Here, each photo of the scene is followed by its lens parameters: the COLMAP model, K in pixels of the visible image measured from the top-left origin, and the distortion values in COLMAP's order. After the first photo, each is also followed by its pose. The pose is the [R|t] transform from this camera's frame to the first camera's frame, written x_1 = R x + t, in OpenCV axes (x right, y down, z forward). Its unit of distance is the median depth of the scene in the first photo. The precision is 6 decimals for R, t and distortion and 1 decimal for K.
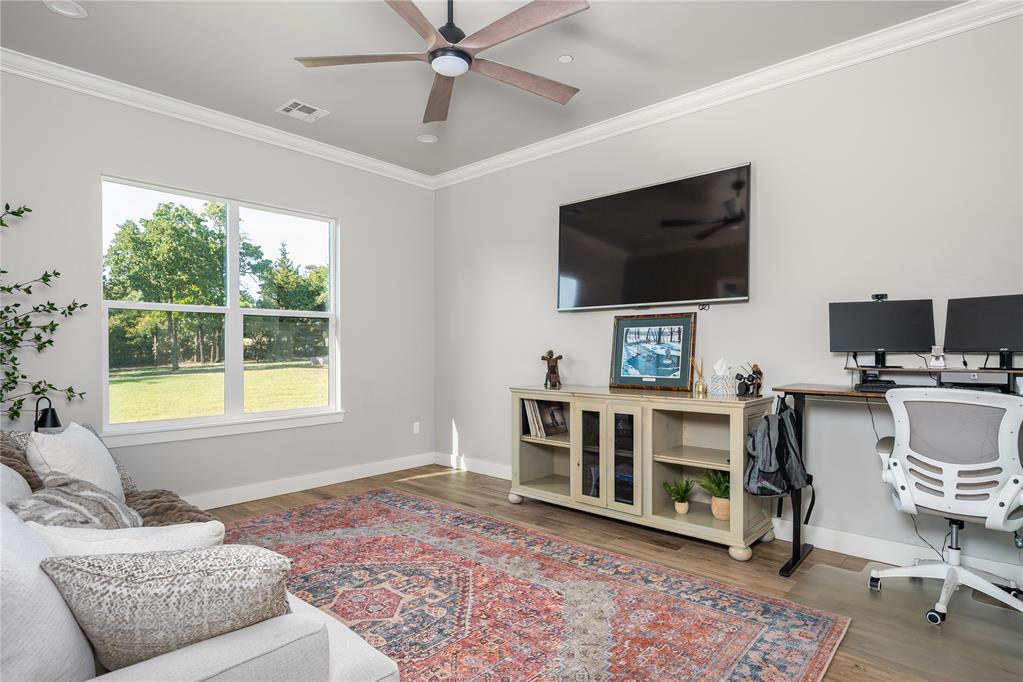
lens RADIAL K [[561.9, 0, 509.5], [0, 561.9, 344.1], [0, 0, 1]] dist [0.014404, 0.001850]
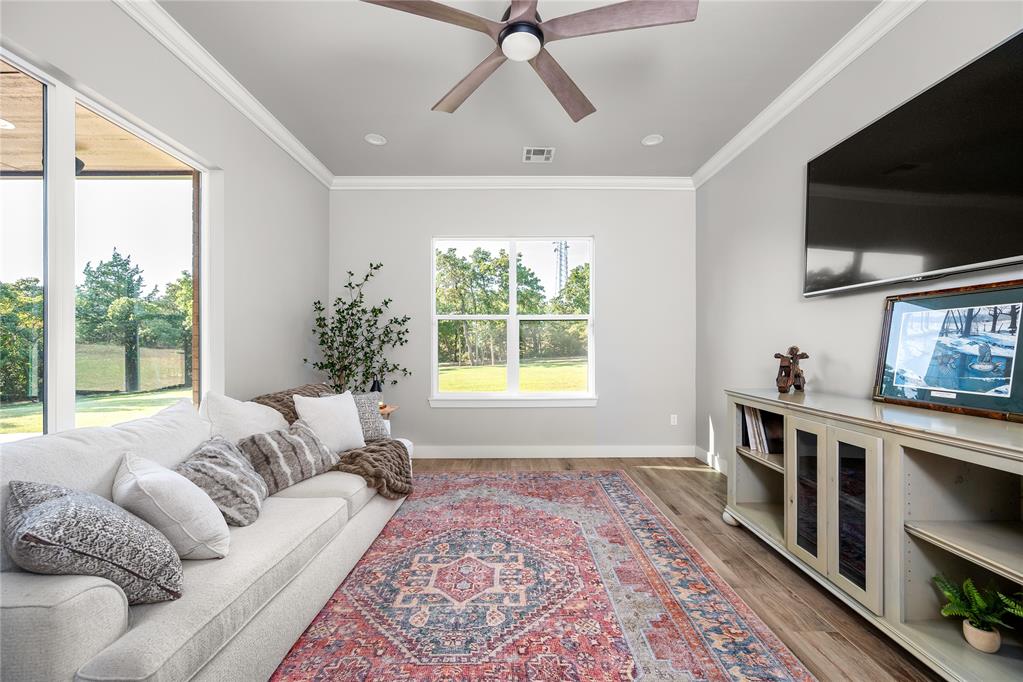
lens RADIAL K [[406.5, 0, 513.3], [0, 406.5, 341.0], [0, 0, 1]] dist [0.003096, 0.000991]
pose [[0.673212, -0.007803, -0.739409, 0.270351], [0.007037, 0.999967, -0.004146, 0.003263], [0.739416, -0.002412, 0.673244, 0.365862]]
